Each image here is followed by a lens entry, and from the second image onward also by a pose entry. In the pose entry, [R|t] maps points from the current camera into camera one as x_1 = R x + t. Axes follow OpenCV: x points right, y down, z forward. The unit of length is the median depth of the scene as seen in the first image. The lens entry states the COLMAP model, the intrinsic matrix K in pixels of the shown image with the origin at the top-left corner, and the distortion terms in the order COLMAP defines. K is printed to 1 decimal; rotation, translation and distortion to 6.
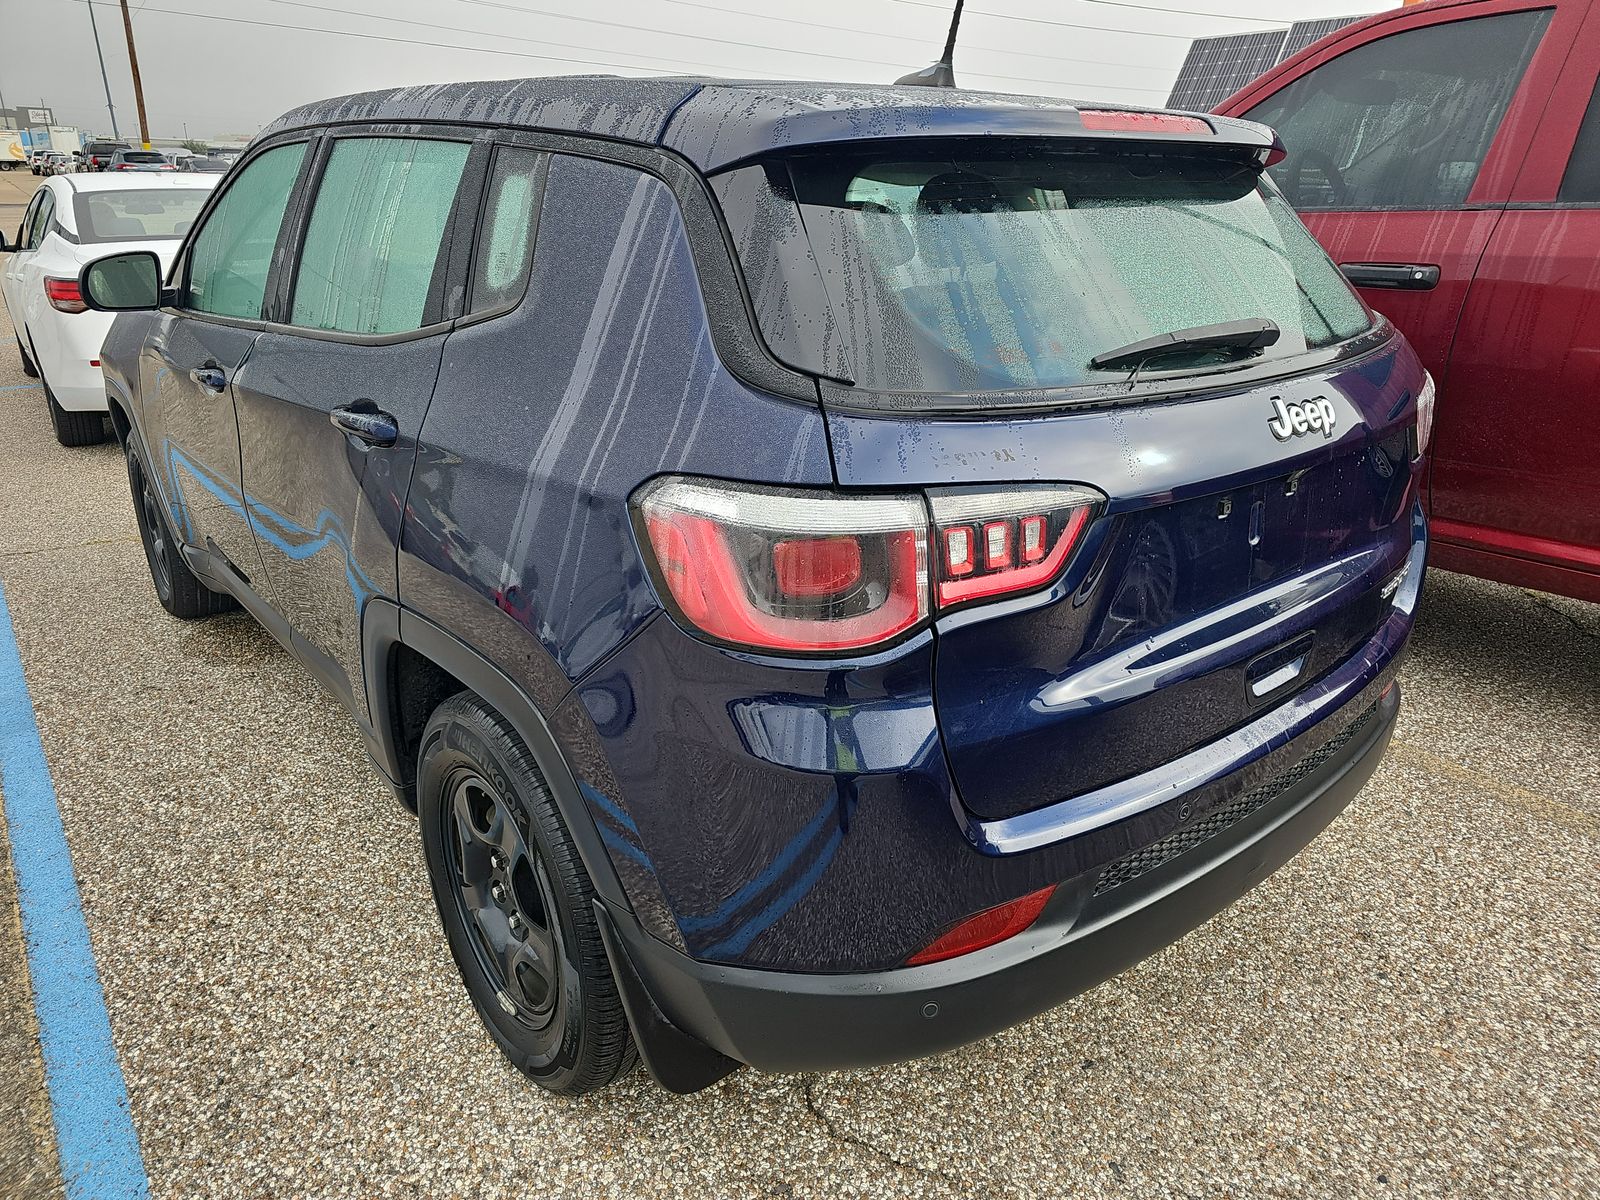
lens RADIAL K [[1067.4, 0, 794.6], [0, 1067.4, 592.8], [0, 0, 1]] dist [0.038040, -0.027432]
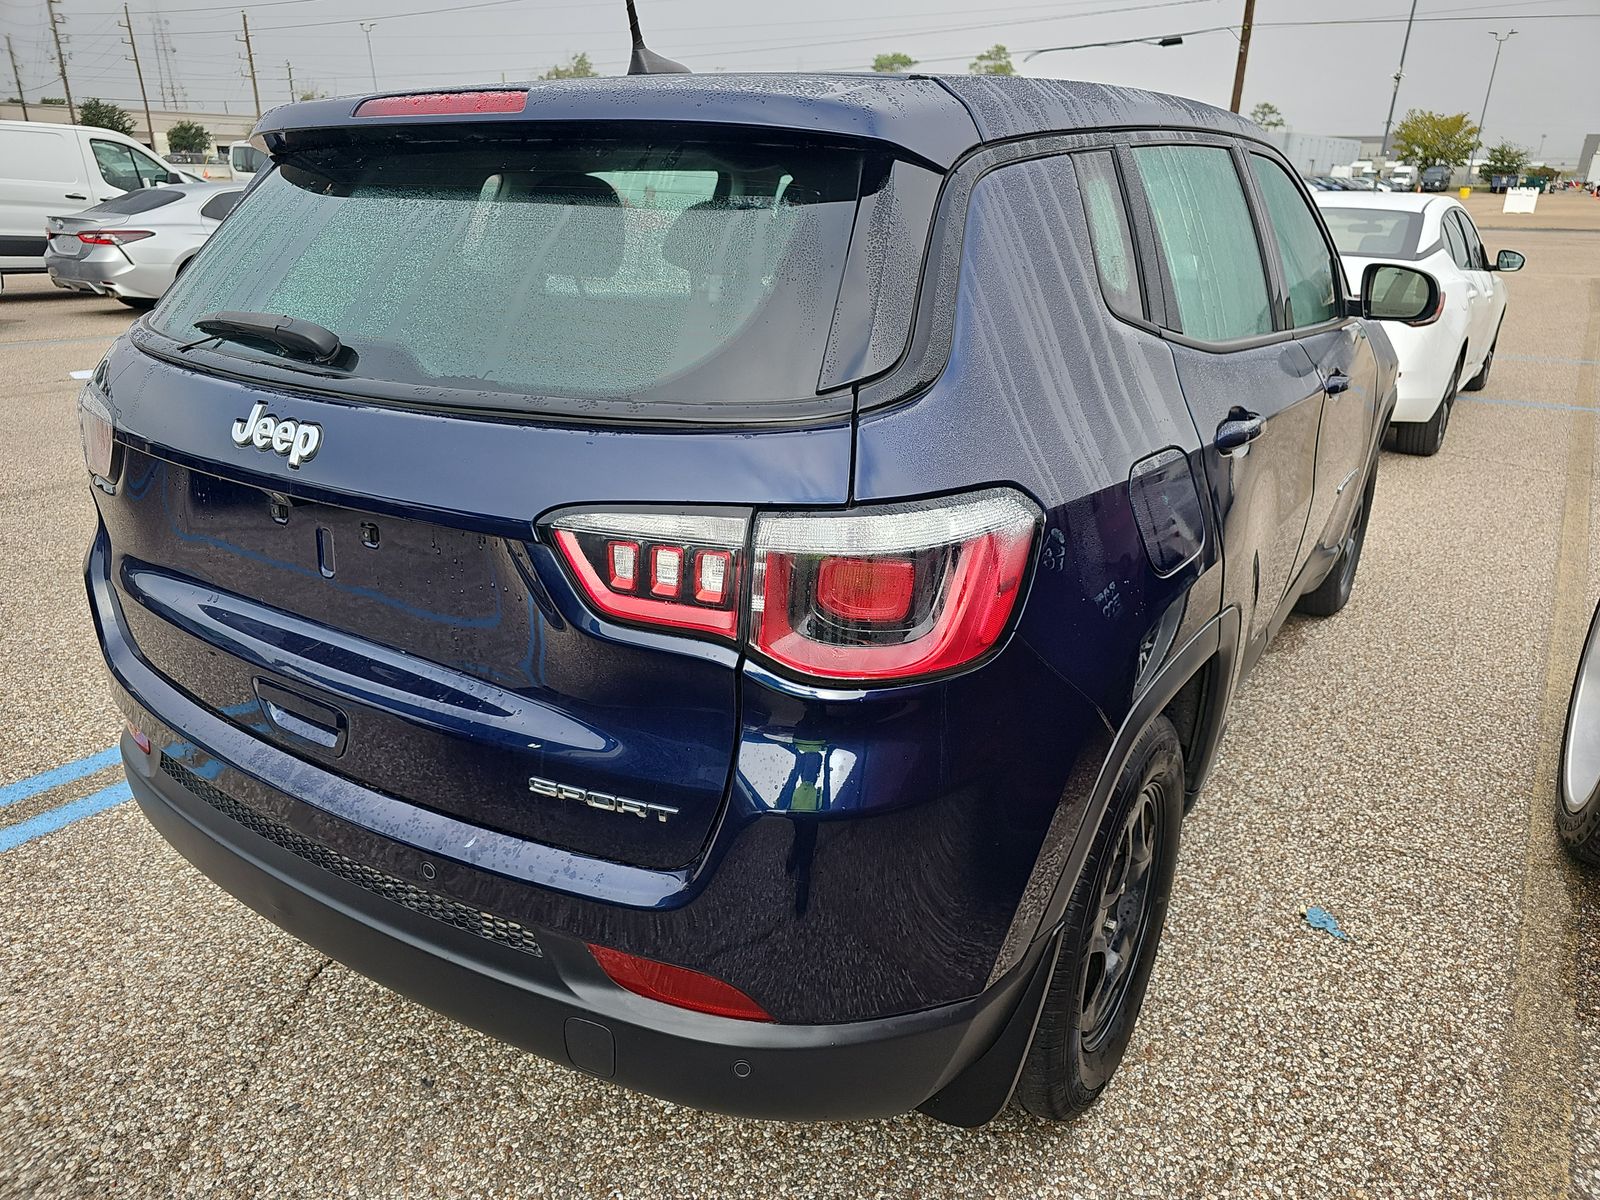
lens RADIAL K [[1067.4, 0, 807.9], [0, 1067.4, 609.2], [0, 0, 1]] dist [0.038040, -0.027432]
pose [[0.307380, 0.348465, -0.885488, 1.202638], [-0.353148, 0.905859, 0.233893, -0.328760], [0.883631, 0.240815, 0.401503, 0.892041]]
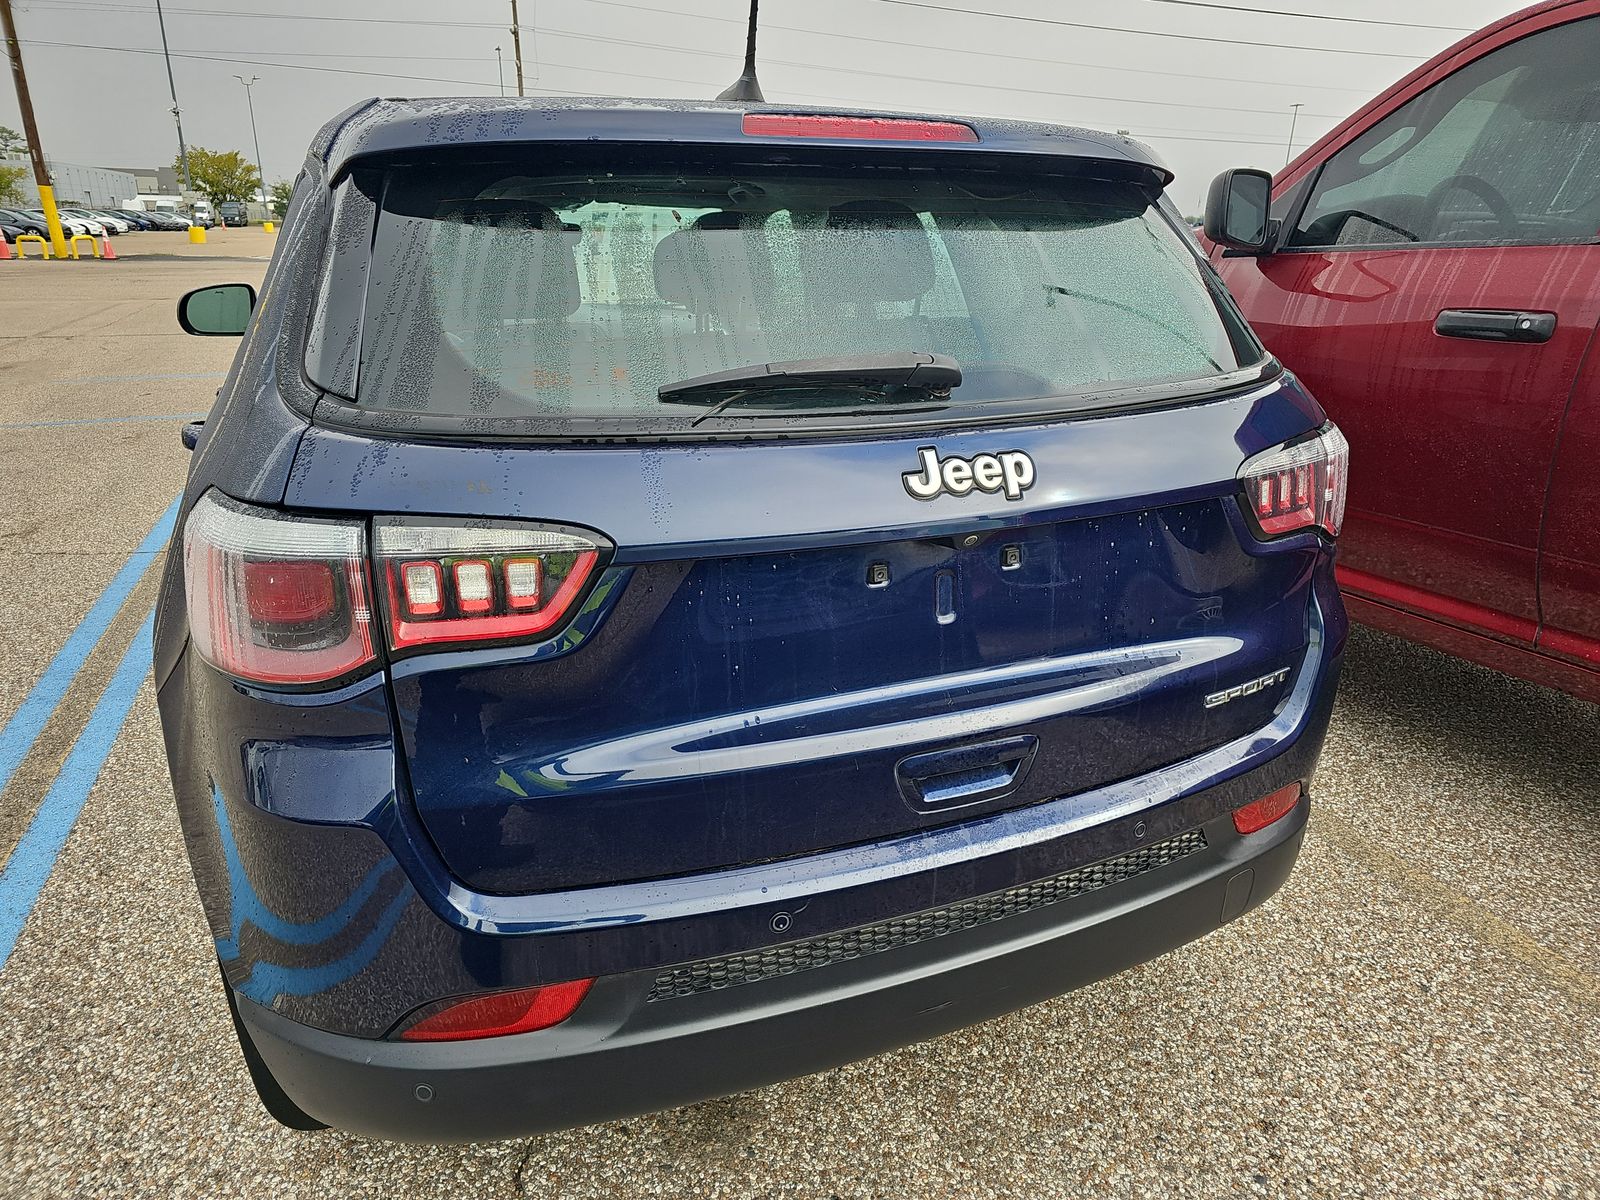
lens RADIAL K [[1067.4, 0, 804.0], [0, 1067.4, 616.7], [0, 0, 1]] dist [0.038040, -0.027432]
pose [[0.959351, 0.092854, -0.266503, 0.484366], [-0.098983, 0.995043, -0.009627, -0.026715], [0.264288, 0.035615, 0.963786, 0.144940]]
